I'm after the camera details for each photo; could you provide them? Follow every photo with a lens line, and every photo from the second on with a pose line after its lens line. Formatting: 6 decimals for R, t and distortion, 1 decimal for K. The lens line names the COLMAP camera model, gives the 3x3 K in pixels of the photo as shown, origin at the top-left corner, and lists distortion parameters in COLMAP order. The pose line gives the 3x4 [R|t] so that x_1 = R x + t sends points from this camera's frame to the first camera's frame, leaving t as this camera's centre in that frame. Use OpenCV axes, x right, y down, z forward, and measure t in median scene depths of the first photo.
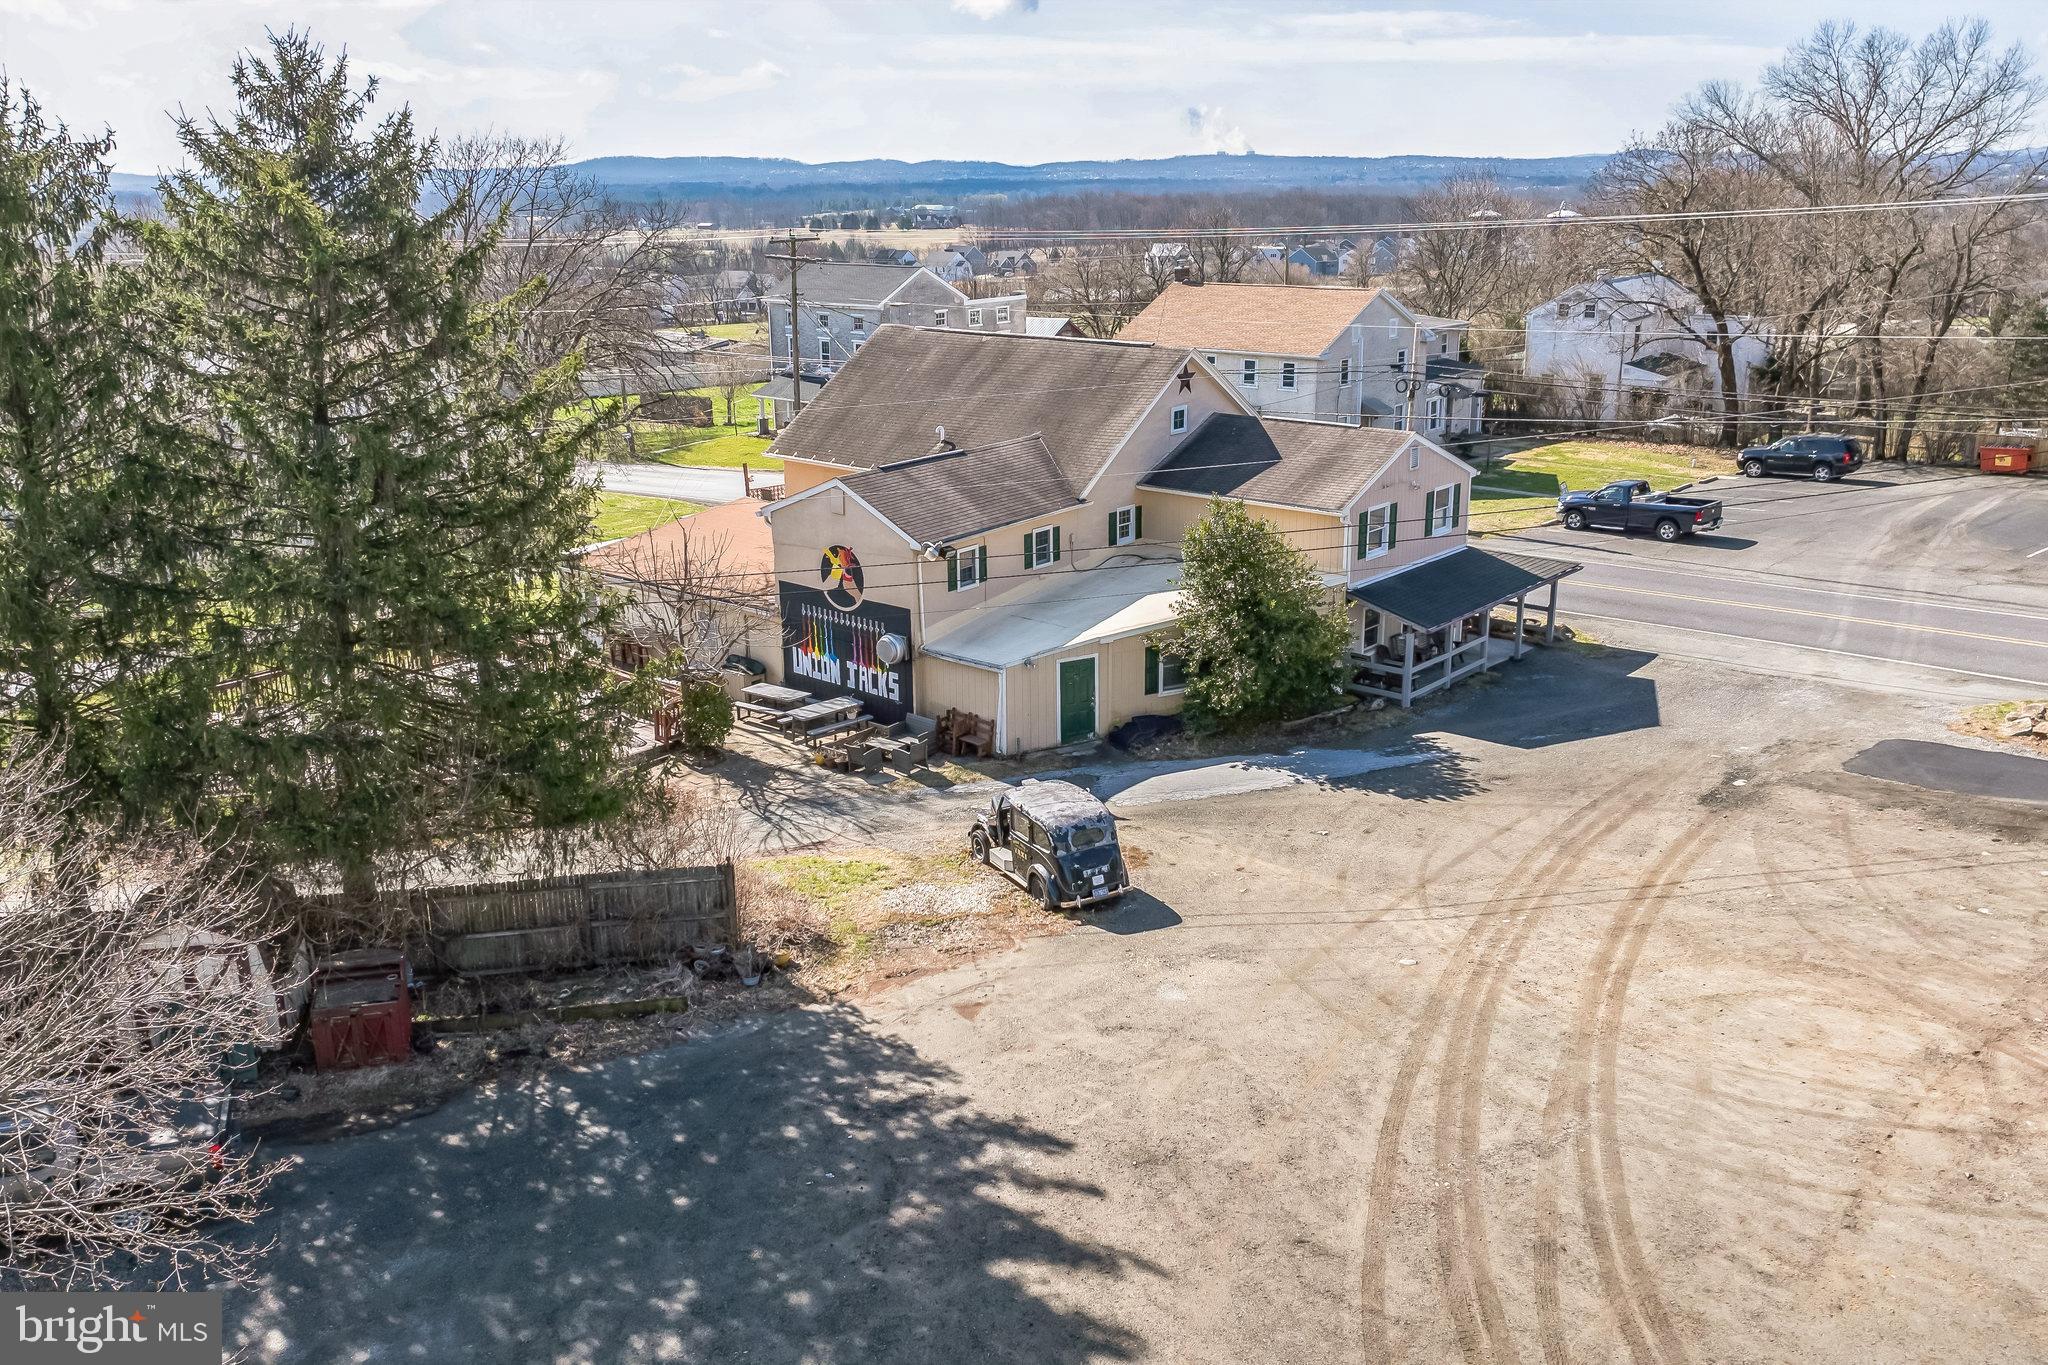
lens RADIAL K [[1670.7, 0, 1024.0], [0, 1670.7, 682.5], [0, 0, 1]] dist [-0.011427, -0.014210]
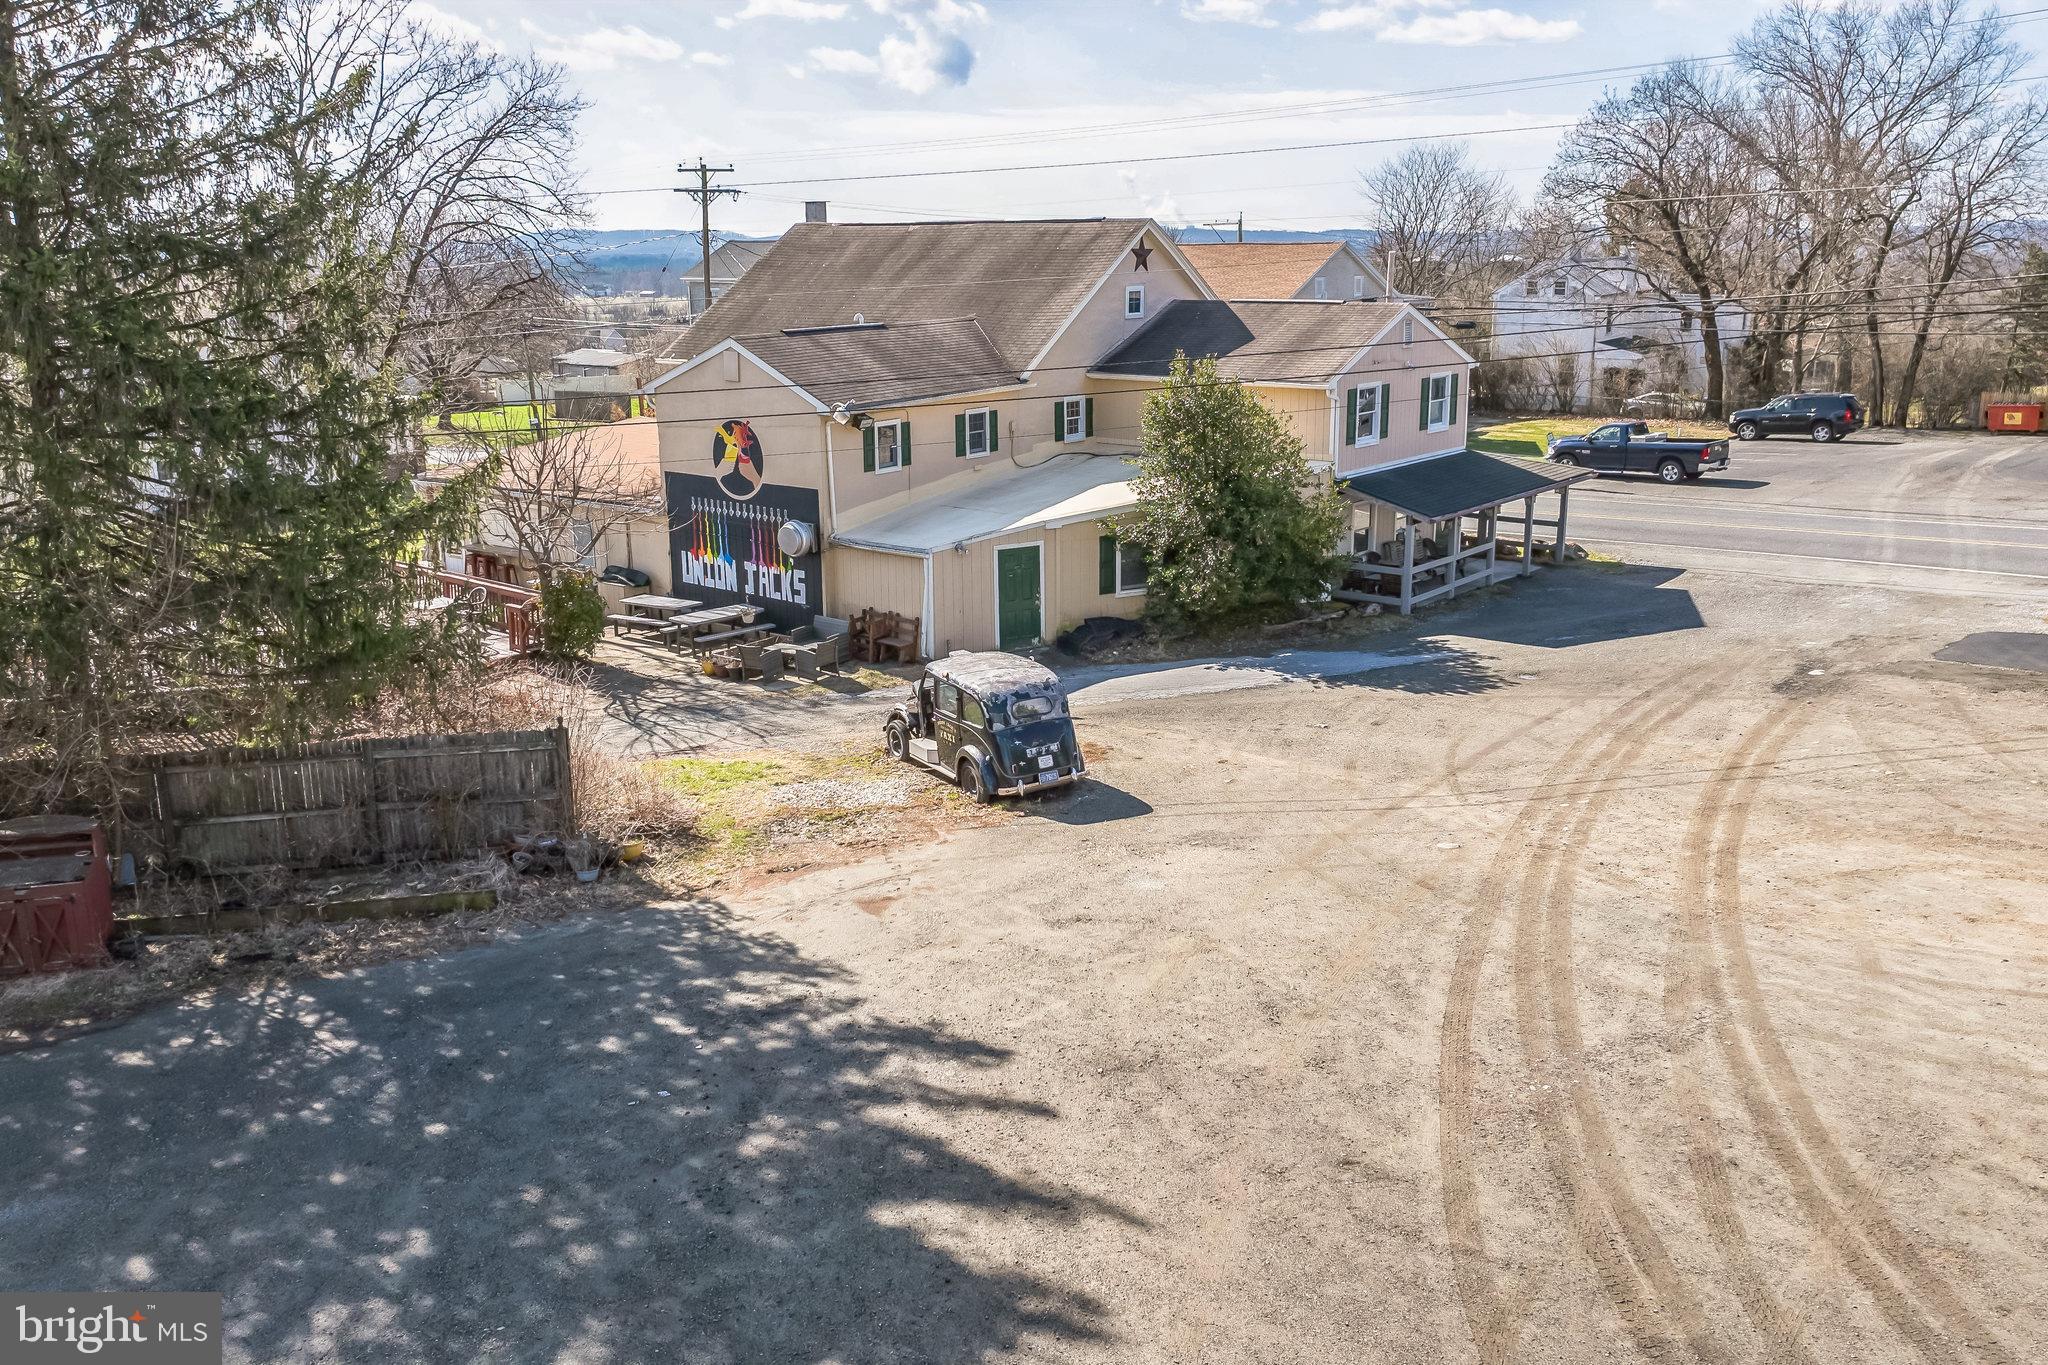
lens RADIAL K [[1670.7, 0, 1024.0], [0, 1670.7, 682.5], [0, 0, 1]] dist [-0.011427, -0.014210]
pose [[0.999454, -0.006004, 0.032478, 0.008957], [0.007377, 0.999077, -0.042311, 0.112438], [-0.032194, 0.042527, 0.998576, 0.212764]]
